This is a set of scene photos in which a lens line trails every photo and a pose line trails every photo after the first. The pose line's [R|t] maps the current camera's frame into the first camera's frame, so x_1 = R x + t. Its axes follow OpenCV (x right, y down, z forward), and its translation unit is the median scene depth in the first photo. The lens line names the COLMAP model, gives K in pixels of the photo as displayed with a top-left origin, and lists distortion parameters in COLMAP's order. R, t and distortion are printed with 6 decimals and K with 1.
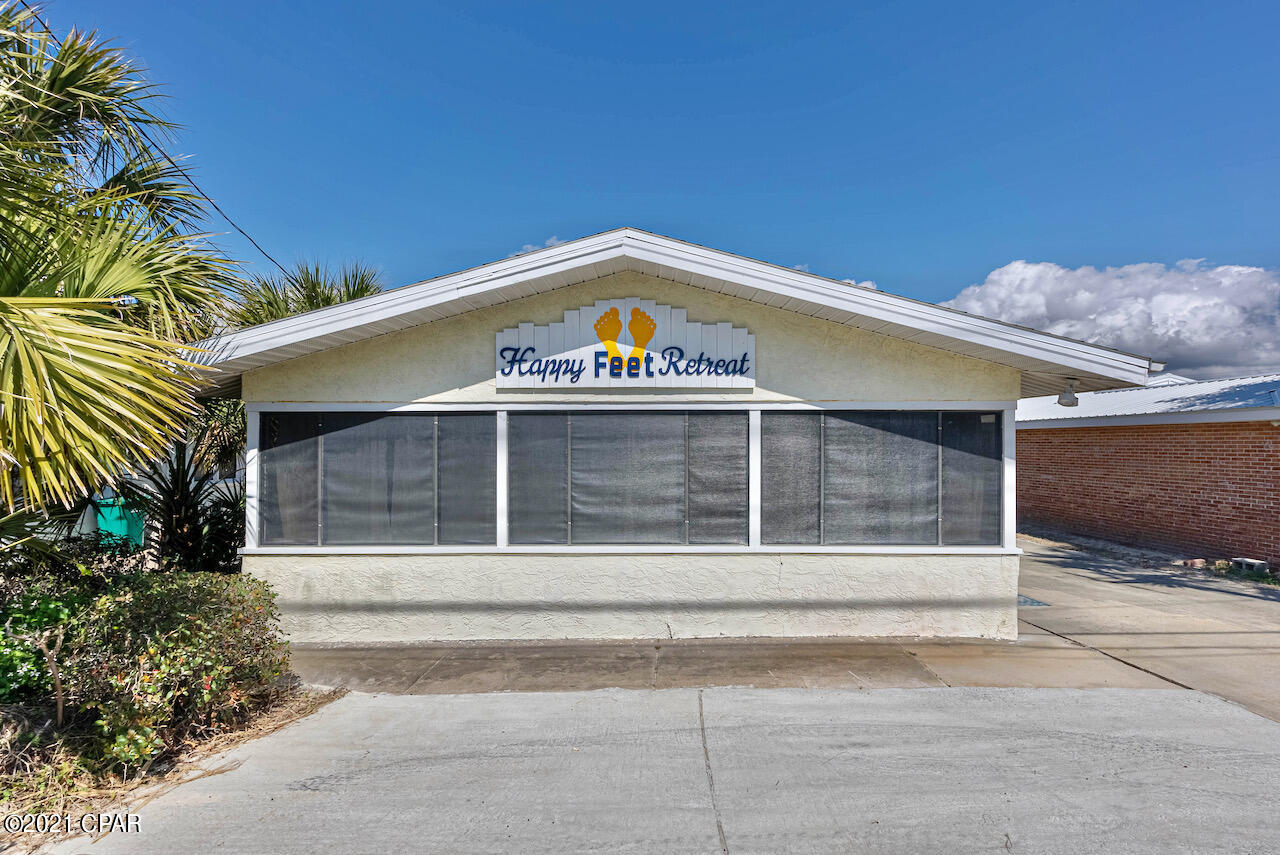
lens RADIAL K [[600.4, 0, 645.3], [0, 600.4, 433.2], [0, 0, 1]] dist [-0.008489, 0.002481]
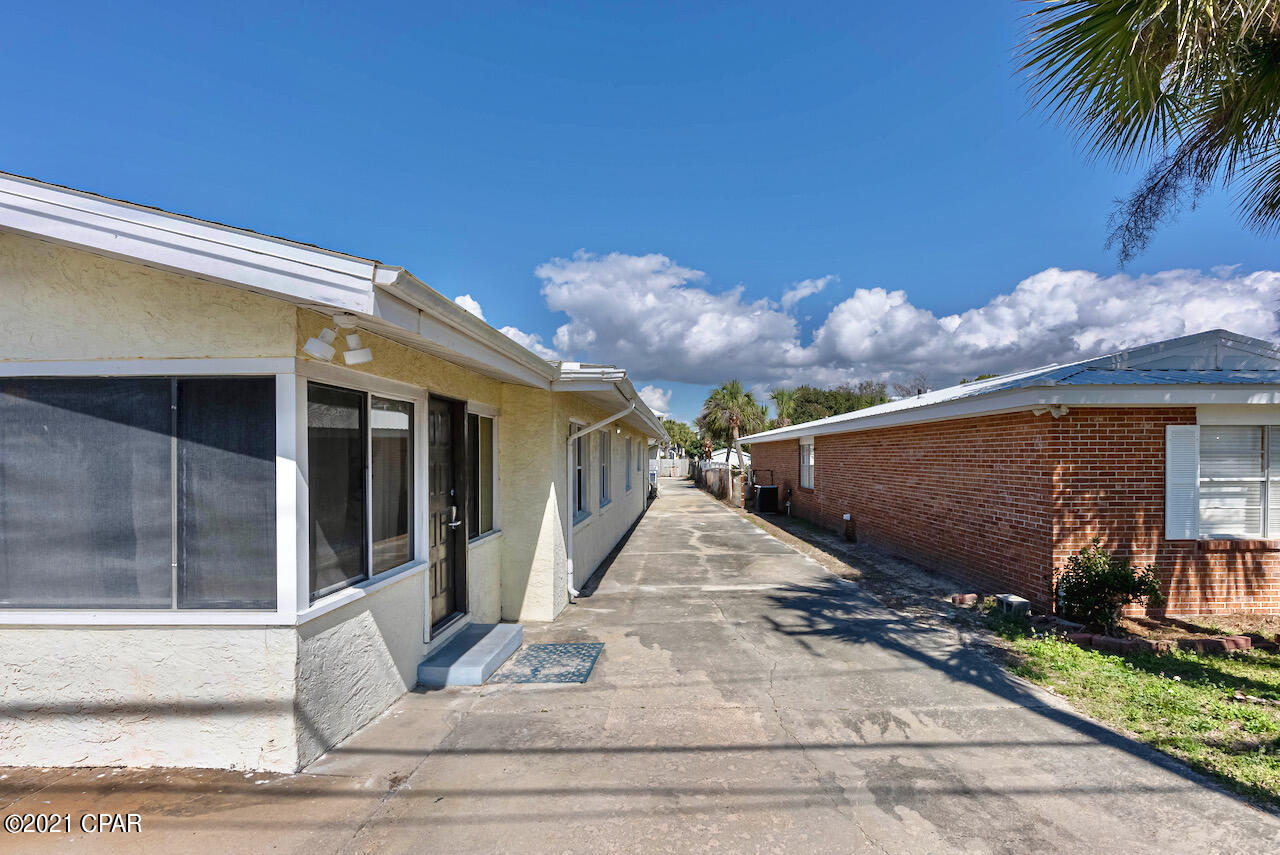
lens RADIAL K [[600.4, 0, 675.2], [0, 600.4, 456.9], [0, 0, 1]] dist [-0.008489, 0.002481]
pose [[0.999959, -0.008465, -0.003145, 0.982426], [0.008524, 0.999778, 0.019280, 0.032656], [0.002982, -0.019306, 0.999809, 0.426094]]
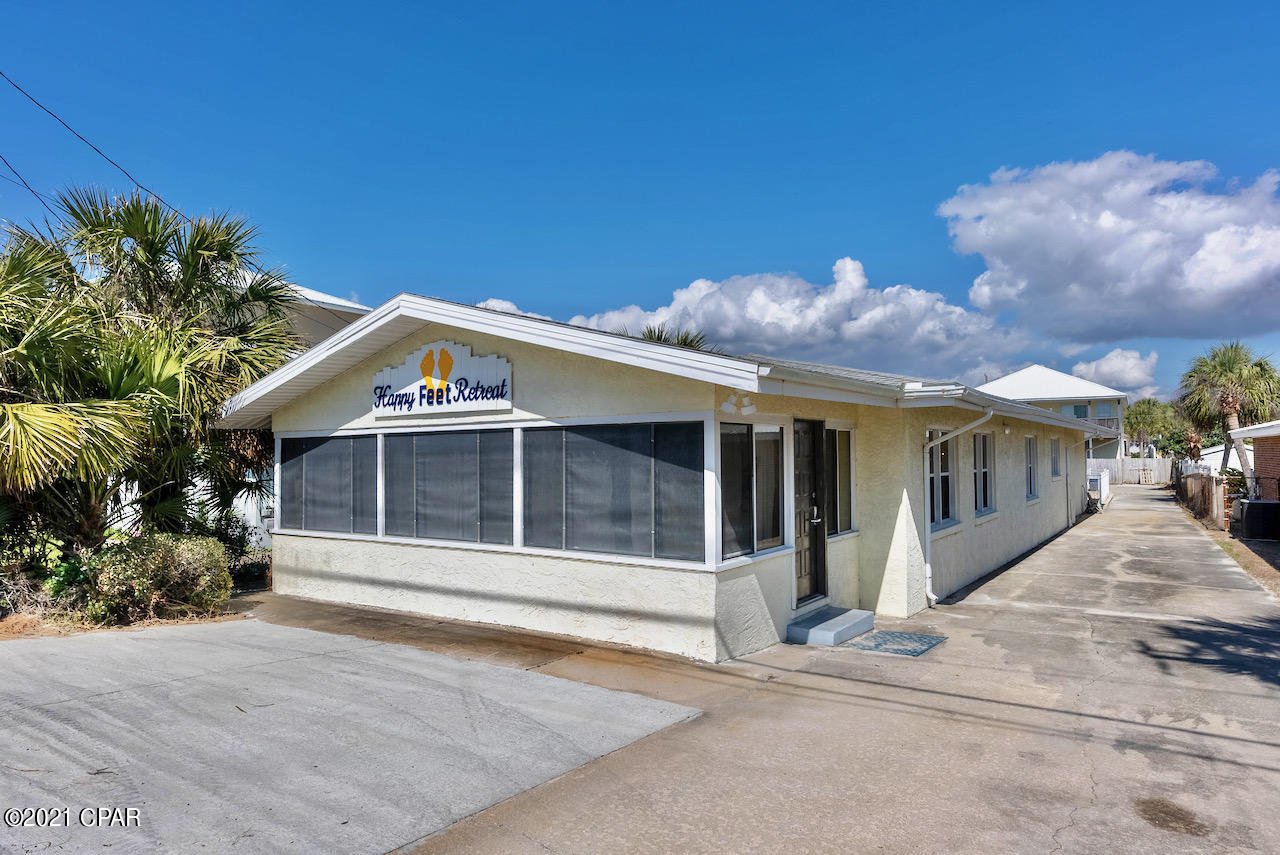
lens RADIAL K [[766.8, 0, 650.9], [0, 766.8, 422.0], [0, 0, 1]] dist [-0.002803, -0.003660]
pose [[0.826127, -0.032806, -0.562528, 1.219697], [0.019363, 0.999367, -0.029845, -0.001363], [0.563151, 0.013764, 0.826239, -0.064073]]
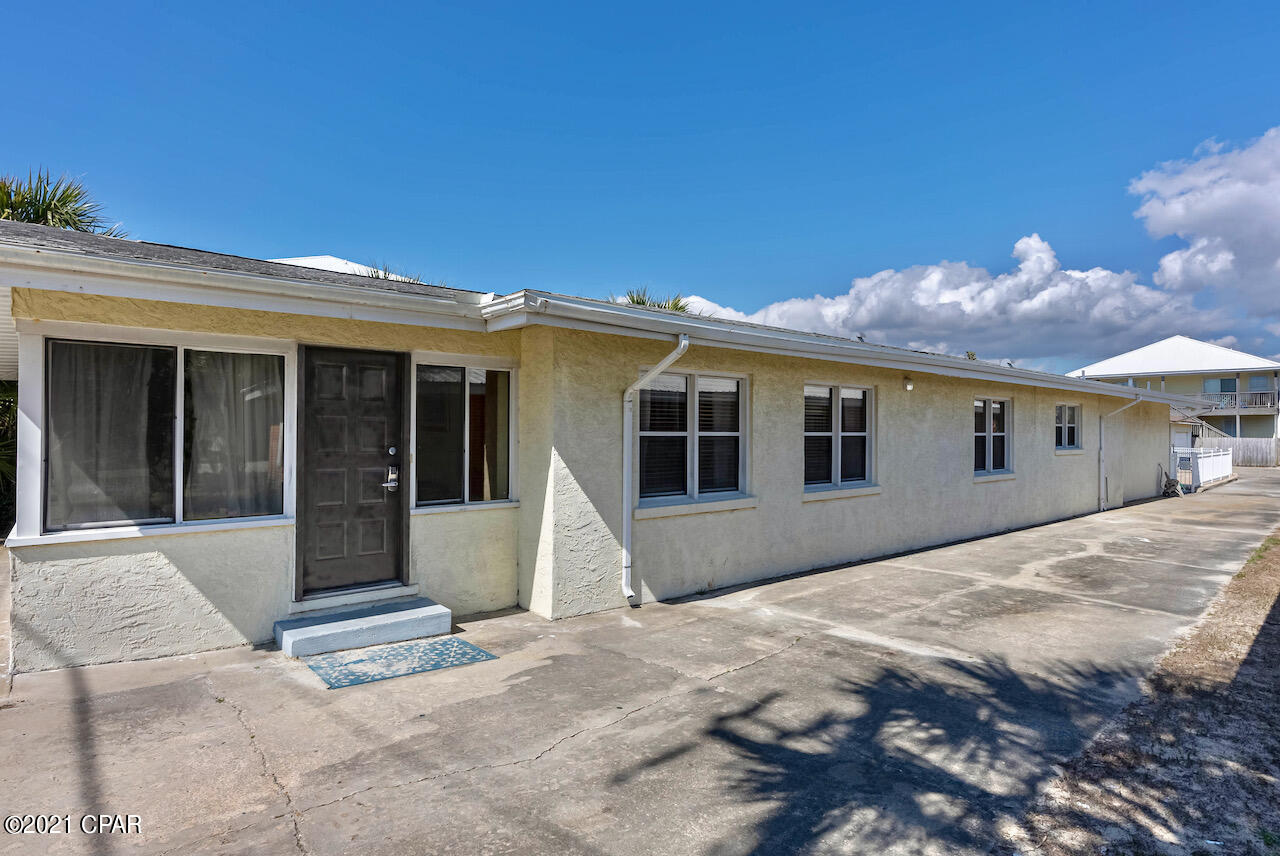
lens RADIAL K [[674.2, 0, 660.8], [0, 674.2, 430.8], [0, 0, 1]] dist [-0.000040, -0.002953]
pose [[0.666688, 0.001425, -0.745335, 1.655944], [0.007995, 0.999927, 0.009063, 0.070887], [0.745294, -0.012002, 0.666628, 1.033313]]
